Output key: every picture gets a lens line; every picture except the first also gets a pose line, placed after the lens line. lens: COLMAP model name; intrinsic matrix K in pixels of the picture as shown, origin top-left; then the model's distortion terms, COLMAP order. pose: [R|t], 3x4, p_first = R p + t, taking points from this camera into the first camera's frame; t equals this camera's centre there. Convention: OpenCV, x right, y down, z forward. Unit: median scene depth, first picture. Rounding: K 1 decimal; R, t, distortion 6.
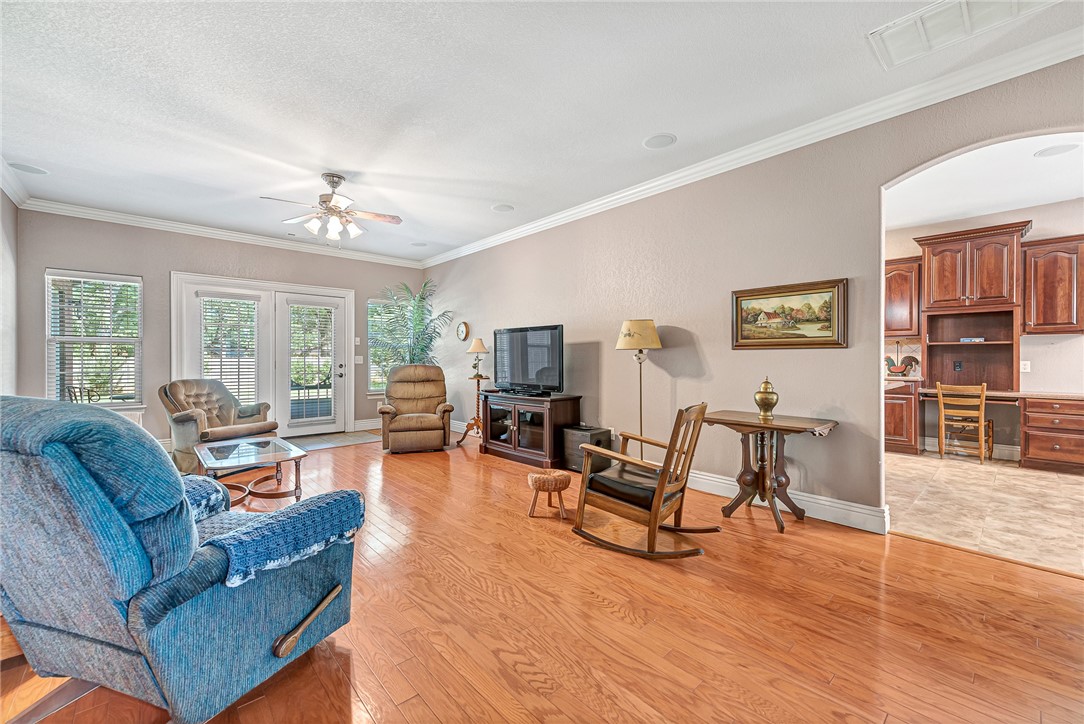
lens RADIAL K [[433.4, 0, 543.6], [0, 433.4, 364.2], [0, 0, 1]] dist [0.011695, -0.004143]
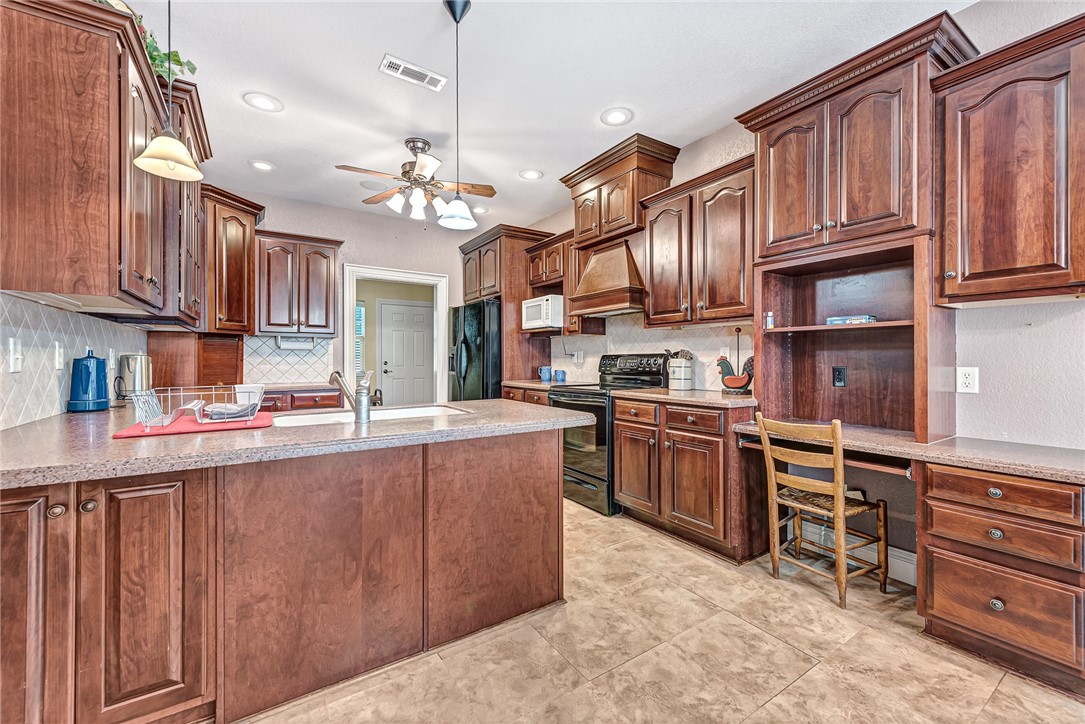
lens RADIAL K [[433.8, 0, 544.1], [0, 433.8, 364.2], [0, 0, 1]] dist [0.011695, -0.004143]
pose [[0.988758, 0.001748, -0.149513, 0.791768], [-0.002622, 0.999981, -0.005644, -0.007017], [0.149501, 0.005973, 0.988744, 0.538745]]
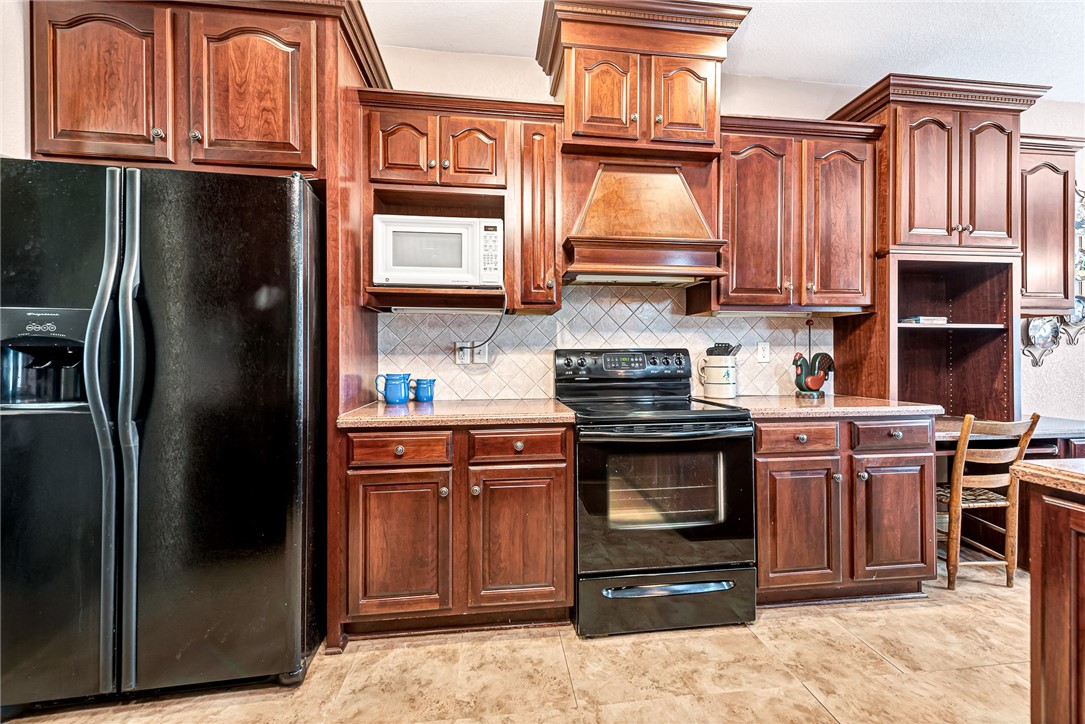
lens RADIAL K [[436.8, 0, 544.4], [0, 436.8, 356.8], [0, 0, 1]] dist [0.002273, -0.000228]
pose [[0.571999, -0.000226, 0.820254, 0.344346], [0.014624, 0.999844, -0.009923, -0.017497], [-0.820124, 0.017672, 0.571913, 1.157156]]
